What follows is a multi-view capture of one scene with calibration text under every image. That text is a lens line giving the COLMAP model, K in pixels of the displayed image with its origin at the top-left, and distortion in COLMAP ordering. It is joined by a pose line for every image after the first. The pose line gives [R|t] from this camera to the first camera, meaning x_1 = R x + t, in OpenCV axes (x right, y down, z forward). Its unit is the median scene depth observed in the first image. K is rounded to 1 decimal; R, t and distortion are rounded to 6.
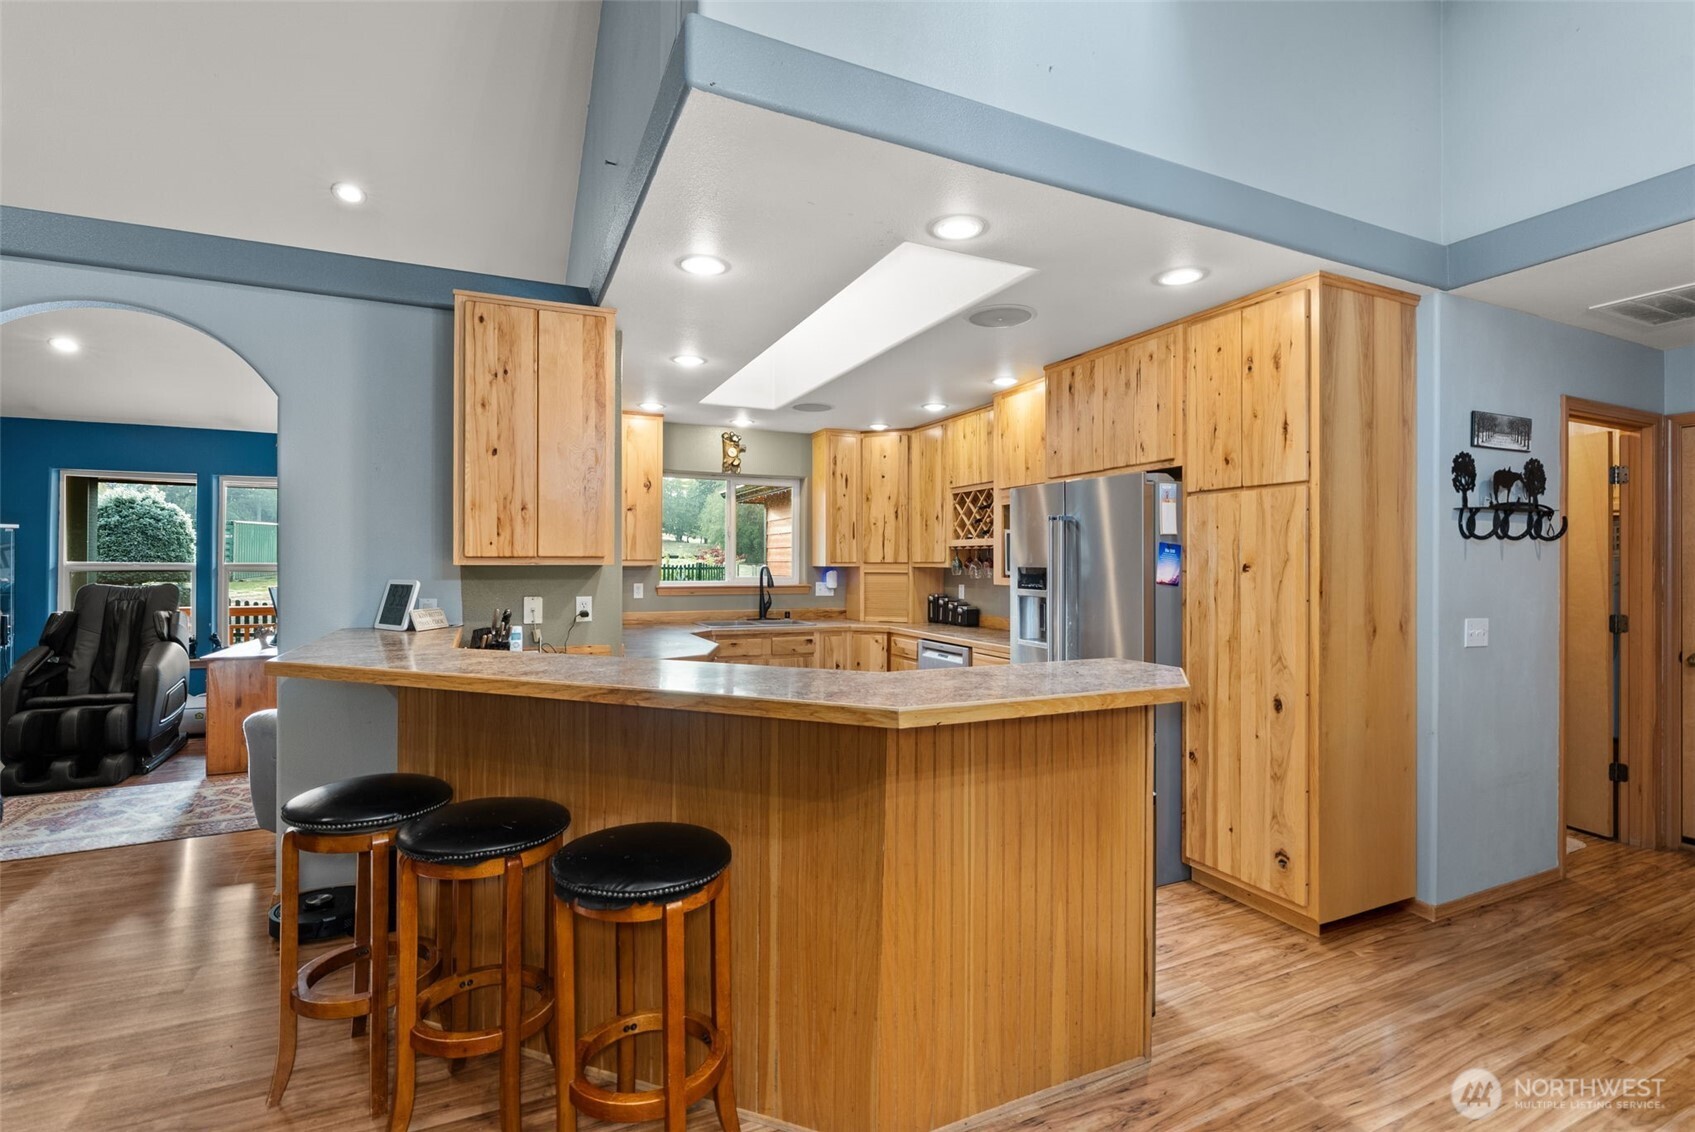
lens RADIAL K [[768.4, 0, 847.5], [0, 768.4, 566.0], [0, 0, 1]] dist [-0.000518, 0.000070]
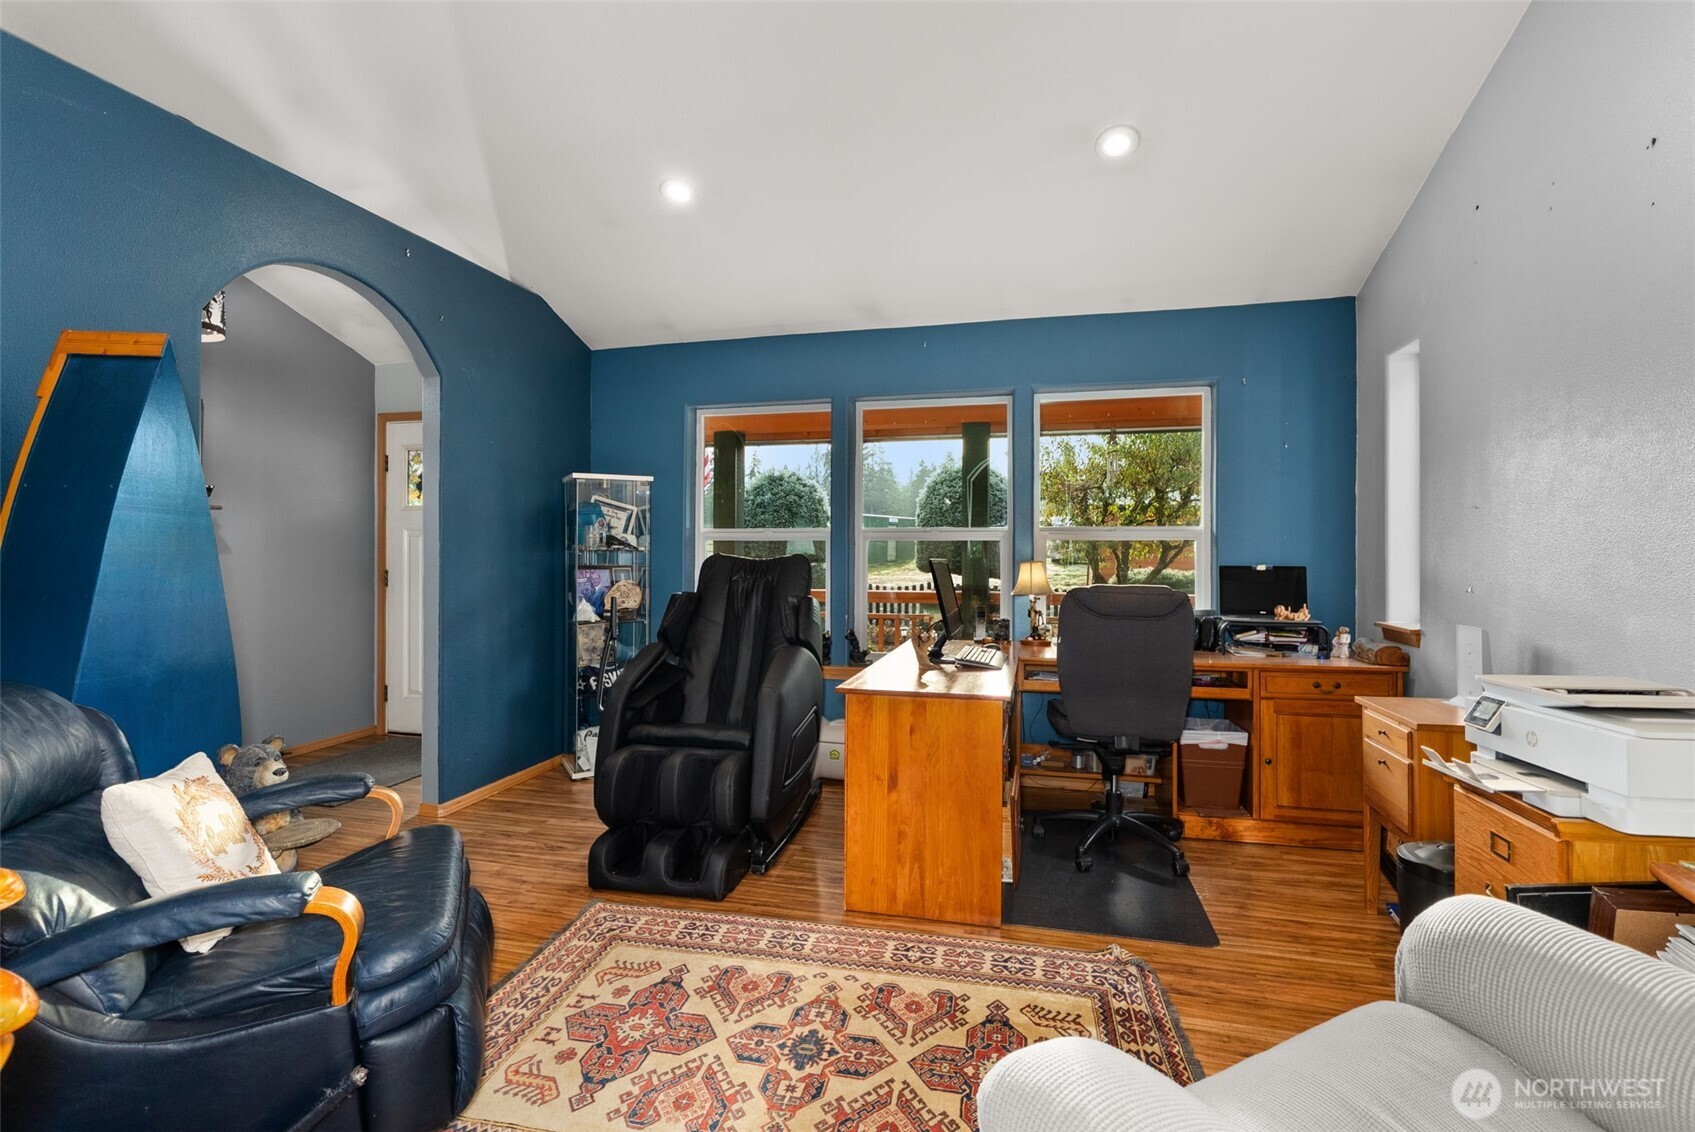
lens RADIAL K [[772.7, 0, 849.0], [0, 772.7, 550.3], [0, 0, 1]] dist [-0.002422, -0.000484]
pose [[0.777915, -0.001923, -0.628366, -0.570057], [-0.003052, 0.999972, -0.006838, 0.032332], [0.628362, 0.007237, 0.777888, 0.669915]]
